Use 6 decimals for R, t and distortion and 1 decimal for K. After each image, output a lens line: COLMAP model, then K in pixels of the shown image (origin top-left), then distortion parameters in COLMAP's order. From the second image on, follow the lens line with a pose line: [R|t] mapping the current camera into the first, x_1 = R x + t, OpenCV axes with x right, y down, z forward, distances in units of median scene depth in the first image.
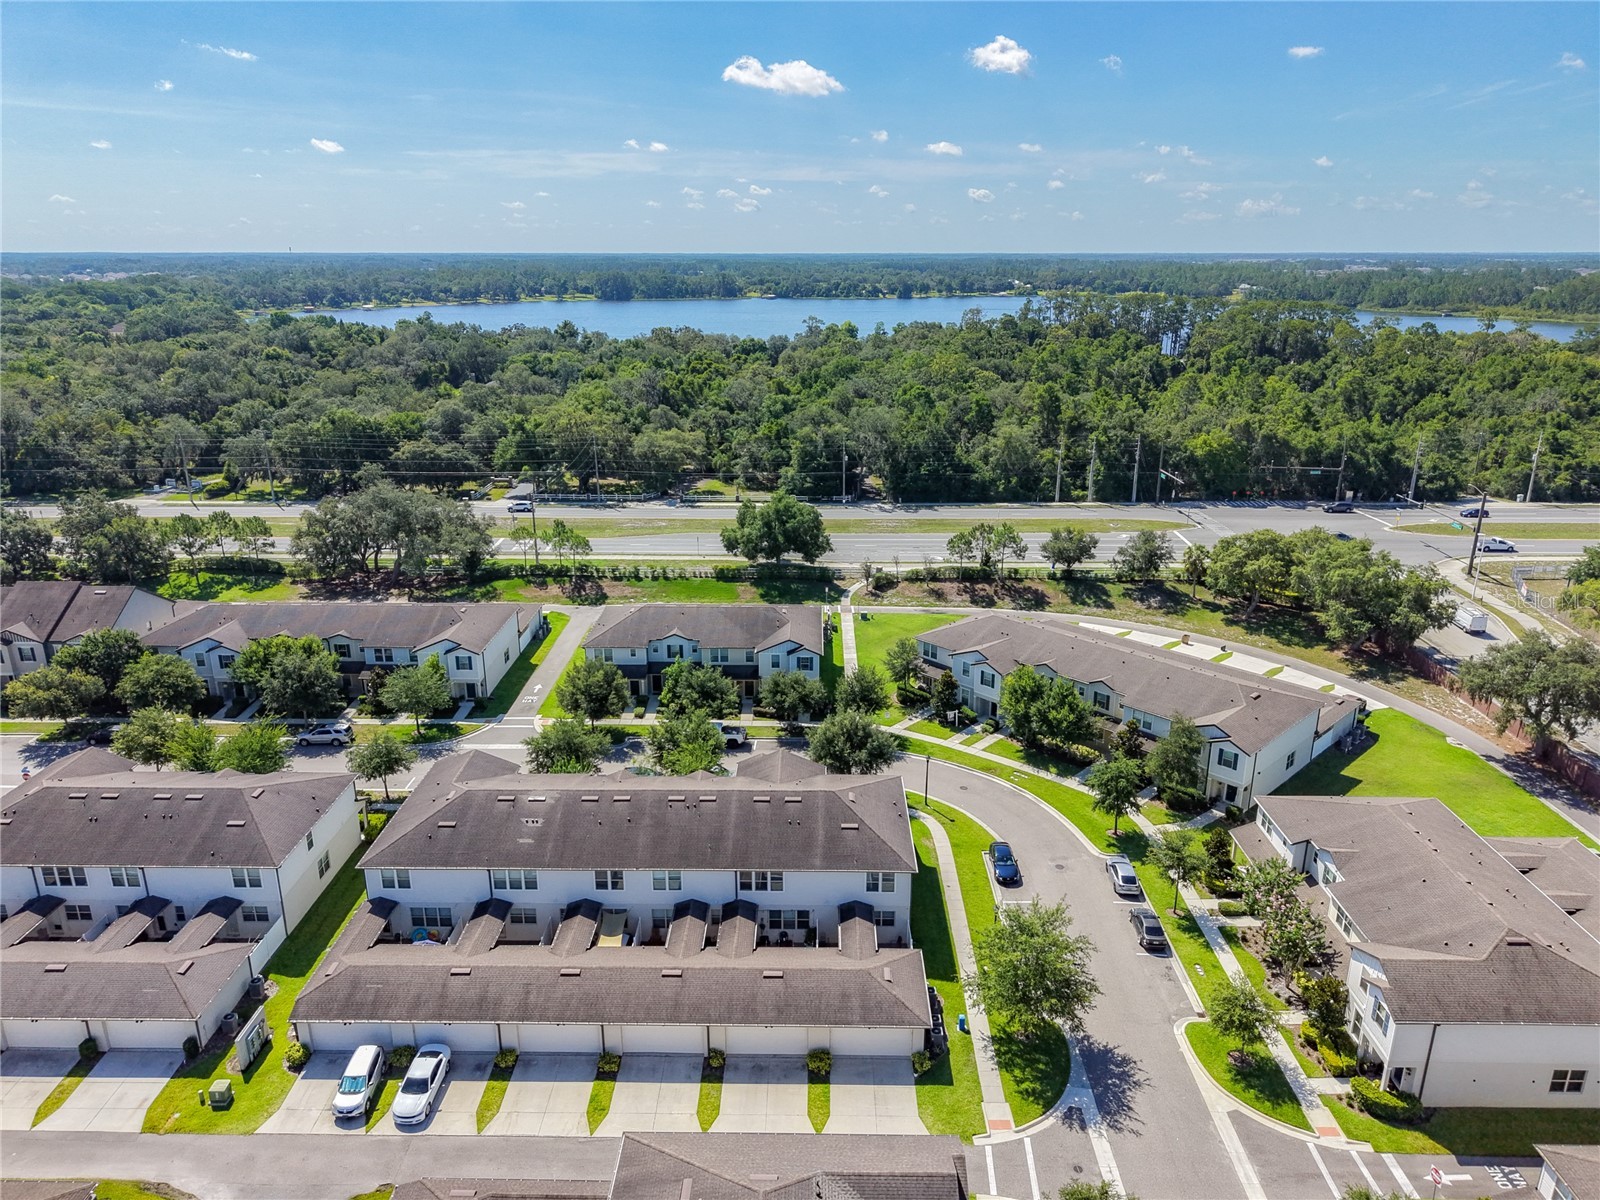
lens RADIAL K [[1075.8, 0, 798.5], [0, 1075.8, 613.6], [0, 0, 1]] dist [0.013718, 0.000459]
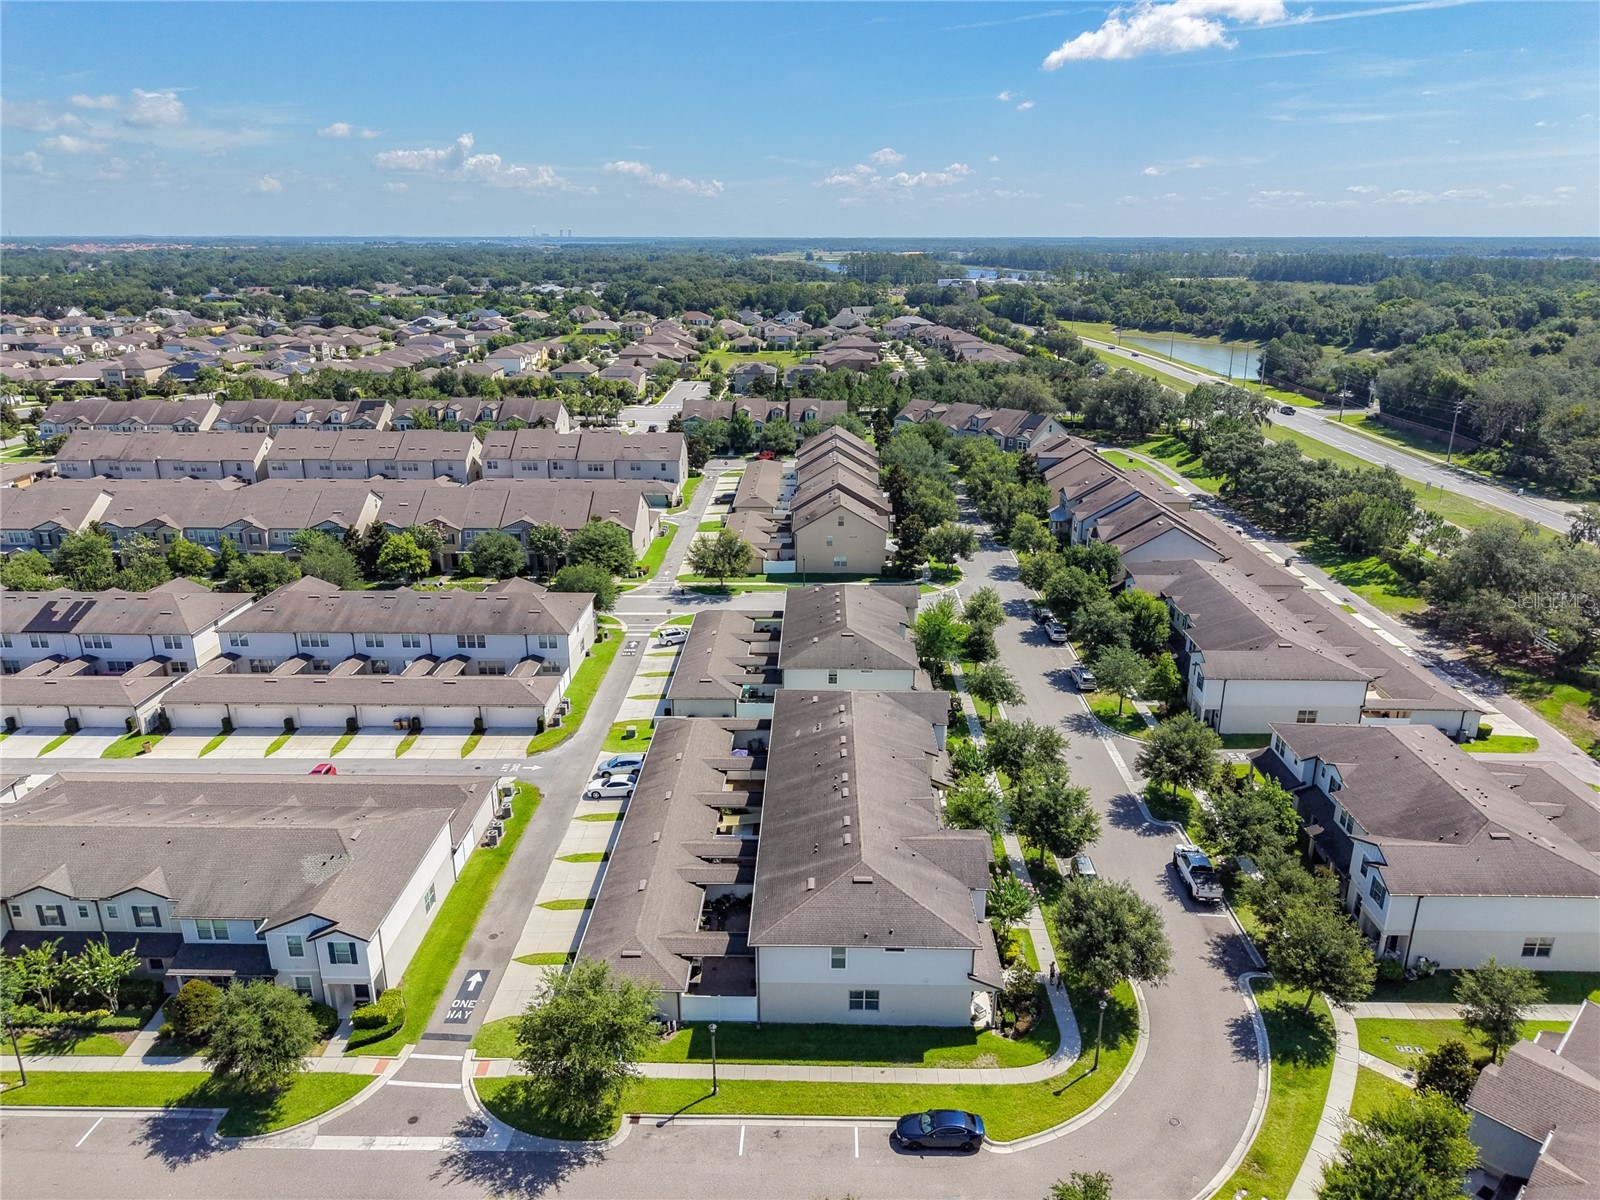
lens RADIAL K [[1075.8, 0, 798.5], [0, 1075.8, 613.6], [0, 0, 1]] dist [0.013718, 0.000459]
pose [[-0.005822, 0.331886, -0.943301, 0.896690], [-0.319660, 0.893204, 0.316233, -0.310542], [0.947514, 0.303377, 0.100890, 0.911609]]
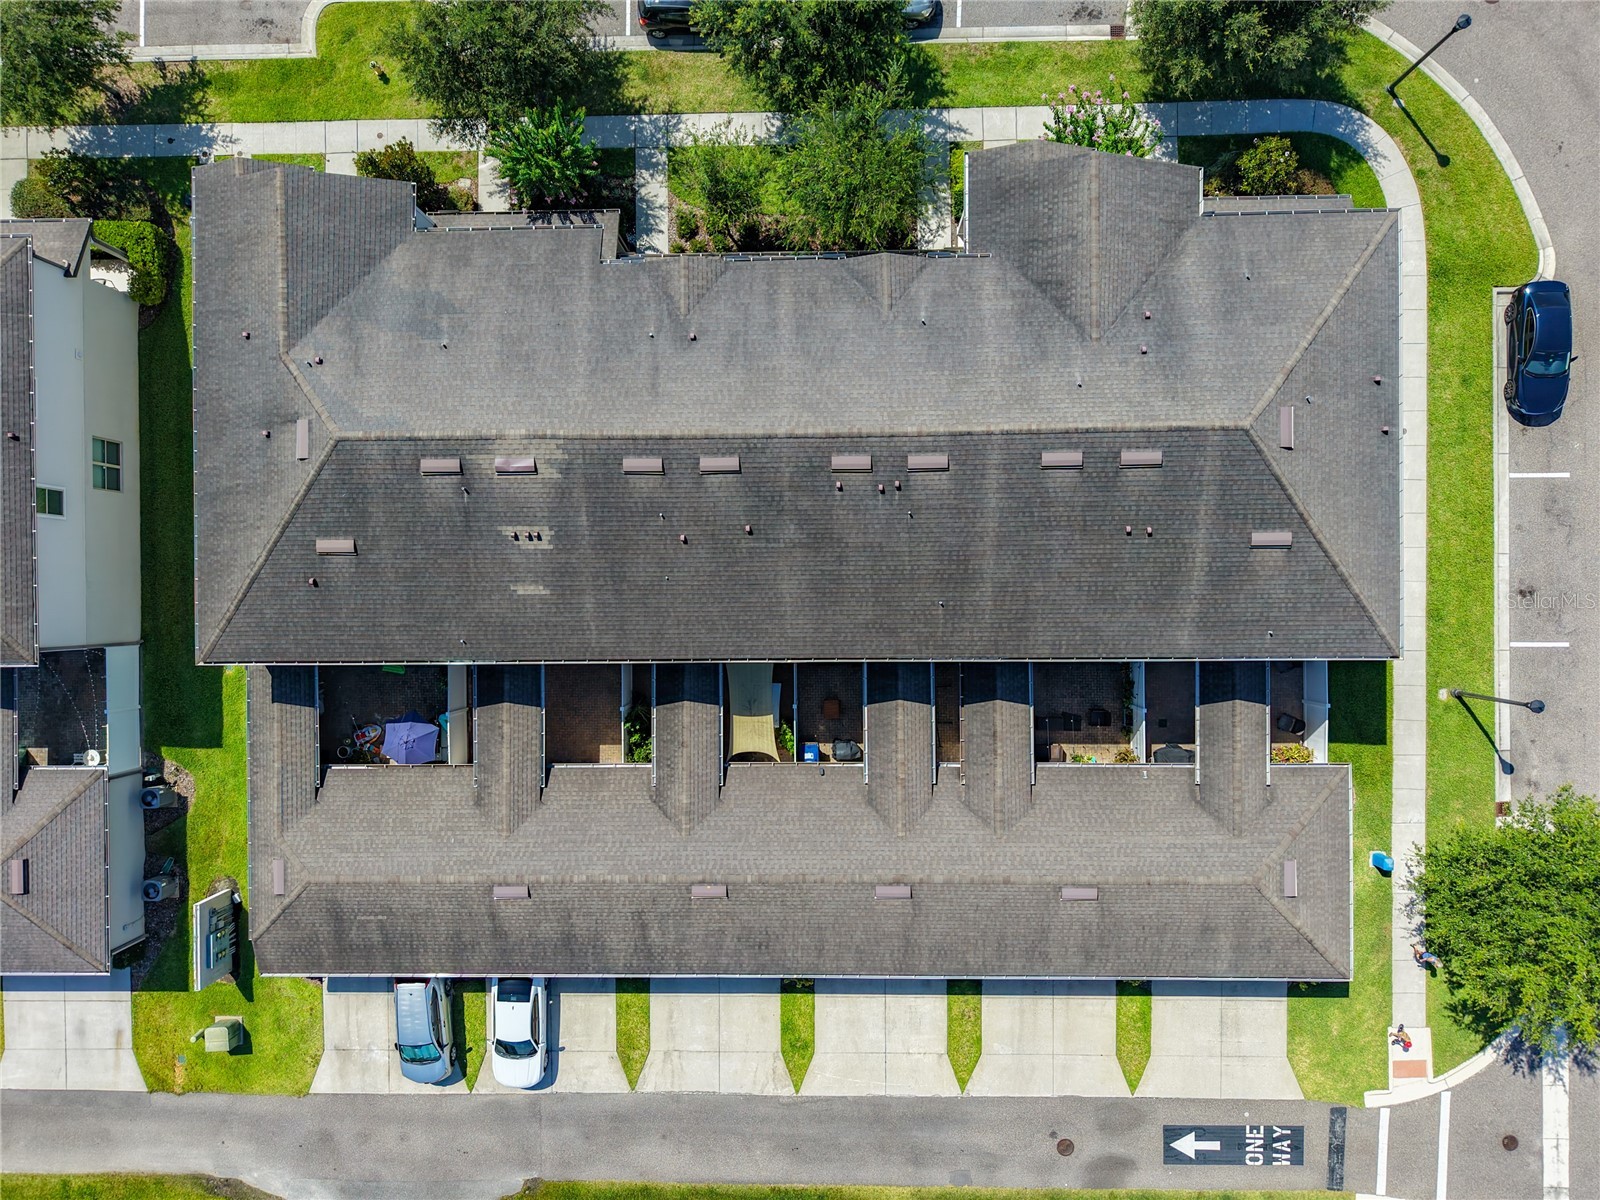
lens RADIAL K [[1079.8, 0, 800.0], [0, 1079.8, 600.0], [0, 0, 1]] dist [0.003514, 0.002479]
pose [[0.999160, -0.023151, -0.033805, -0.136940], [0.039406, 0.317046, 0.947591, -0.227102], [-0.011220, -0.948128, 0.317692, 0.924556]]
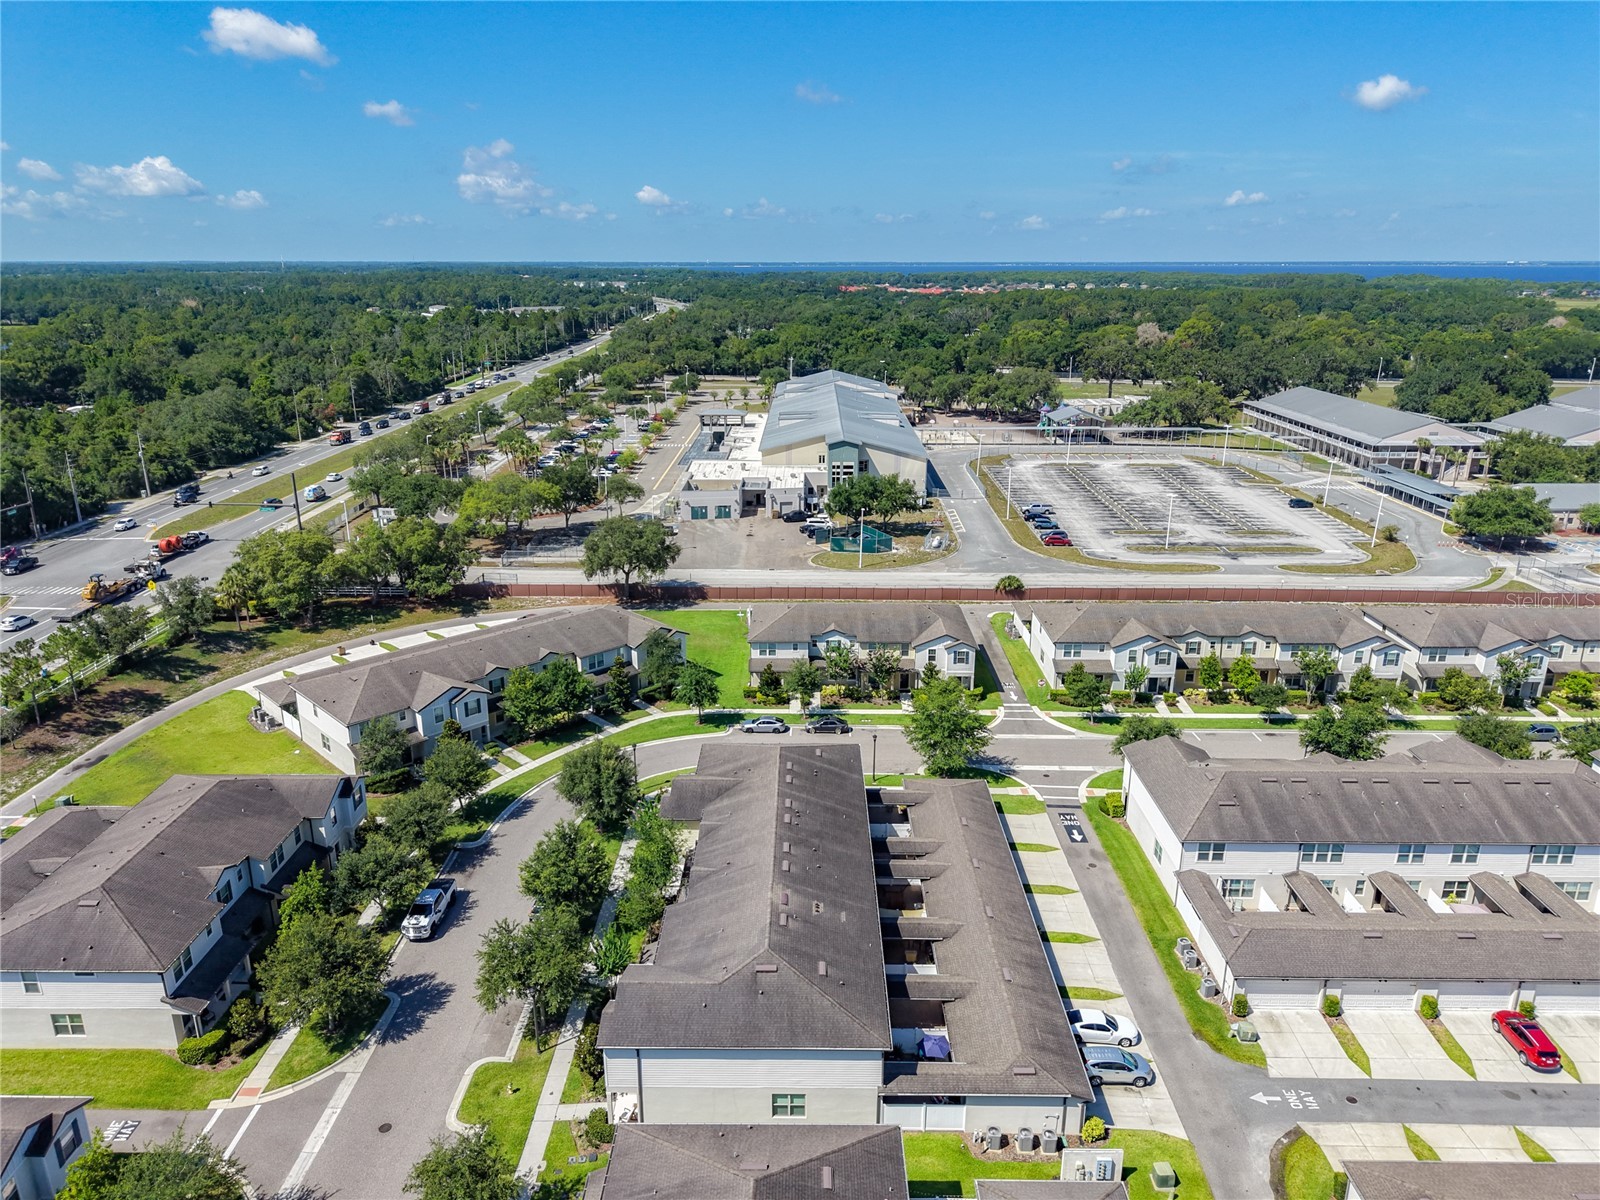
lens RADIAL K [[1075.8, 0, 798.5], [0, 1075.8, 613.6], [0, 0, 1]] dist [0.013718, 0.000459]
pose [[-0.007339, -0.314383, 0.949268, -1.125200], [0.319094, 0.898928, 0.300178, -0.332105], [-0.947695, 0.305109, 0.093721, 0.946419]]
